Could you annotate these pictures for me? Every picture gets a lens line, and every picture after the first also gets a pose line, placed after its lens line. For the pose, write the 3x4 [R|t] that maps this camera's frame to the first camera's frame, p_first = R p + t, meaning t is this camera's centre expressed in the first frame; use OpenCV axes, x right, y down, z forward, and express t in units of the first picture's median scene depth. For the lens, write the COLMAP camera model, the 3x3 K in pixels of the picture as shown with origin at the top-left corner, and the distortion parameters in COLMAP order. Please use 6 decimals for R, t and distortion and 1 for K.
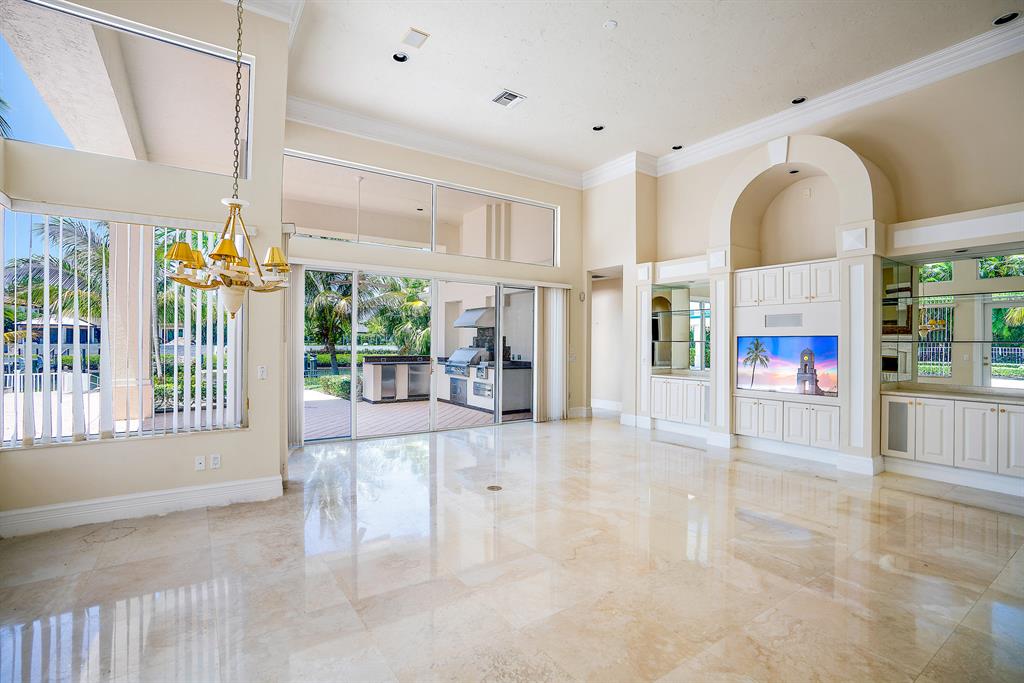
lens RADIAL K [[468.8, 0, 516.5], [0, 468.8, 339.1], [0, 0, 1]] dist [-0.011166, 0.002636]
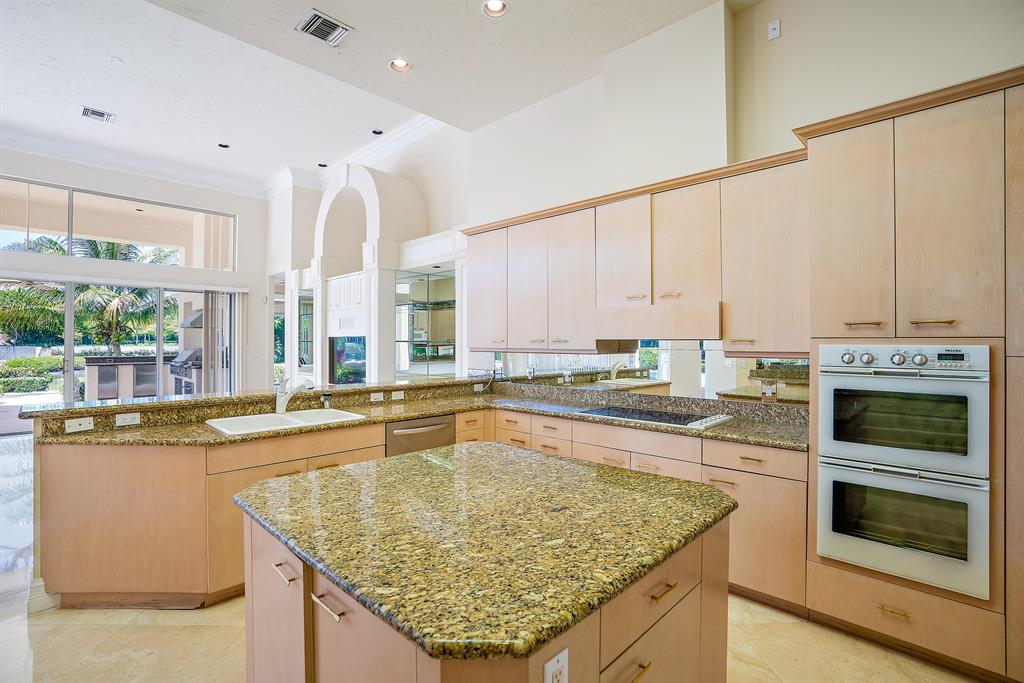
lens RADIAL K [[468.8, 0, 509.8], [0, 468.8, 342.8], [0, 0, 1]] dist [-0.011166, 0.002636]
pose [[0.988293, -0.007810, 0.152369, 0.534308], [0.006447, 0.999935, 0.009436, 0.001855], [-0.152433, -0.008343, 0.988279, -0.144404]]
